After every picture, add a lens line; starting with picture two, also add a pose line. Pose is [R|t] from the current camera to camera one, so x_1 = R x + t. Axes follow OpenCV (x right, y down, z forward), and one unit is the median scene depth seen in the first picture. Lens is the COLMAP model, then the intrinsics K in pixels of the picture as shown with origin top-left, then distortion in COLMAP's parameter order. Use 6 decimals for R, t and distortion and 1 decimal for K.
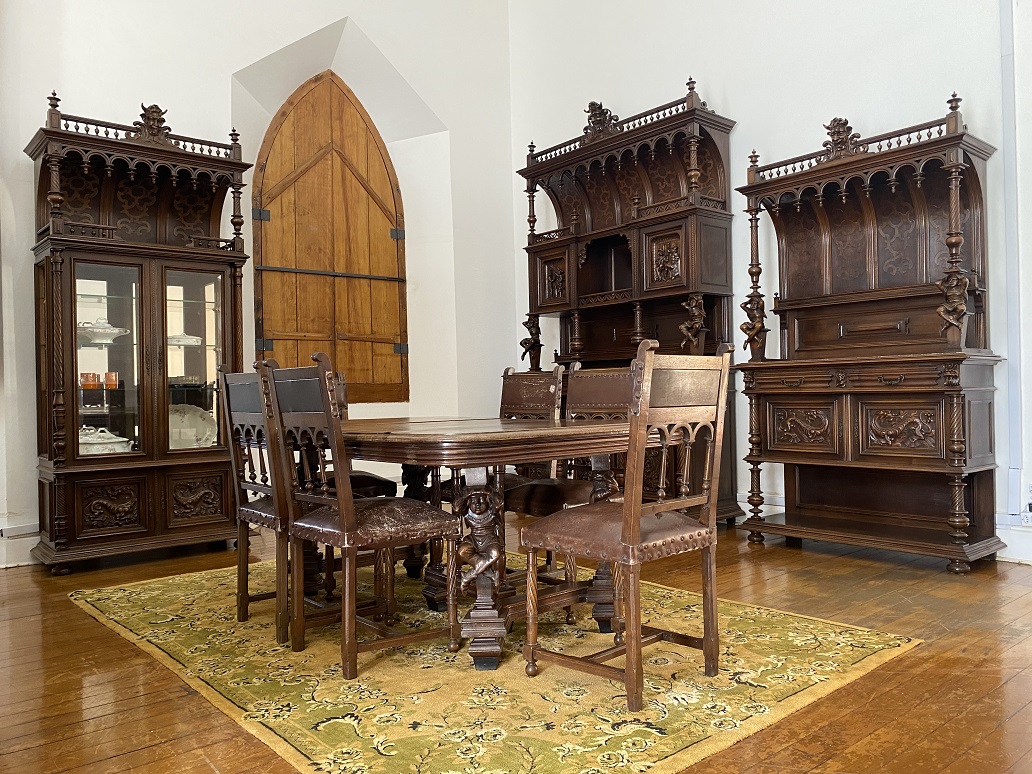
lens RADIAL K [[788.7, 0, 520.3], [0, 788.7, 384.4], [0, 0, 1]] dist [0.037183, -0.033309]
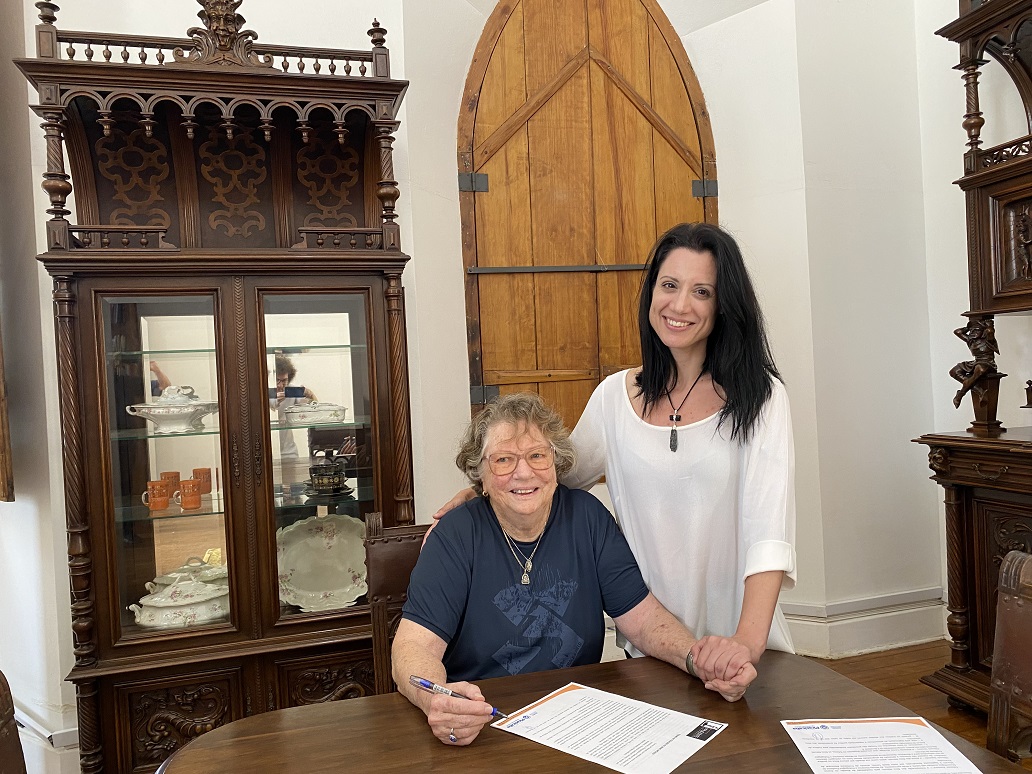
lens RADIAL K [[788.7, 0, 525.9], [0, 788.7, 397.3], [0, 0, 1]] dist [0.037183, -0.033309]
pose [[0.910351, -0.018722, -0.413414, -0.039519], [0.035598, 0.998816, 0.033157, -0.065731], [0.412304, -0.044901, 0.909939, 0.442275]]
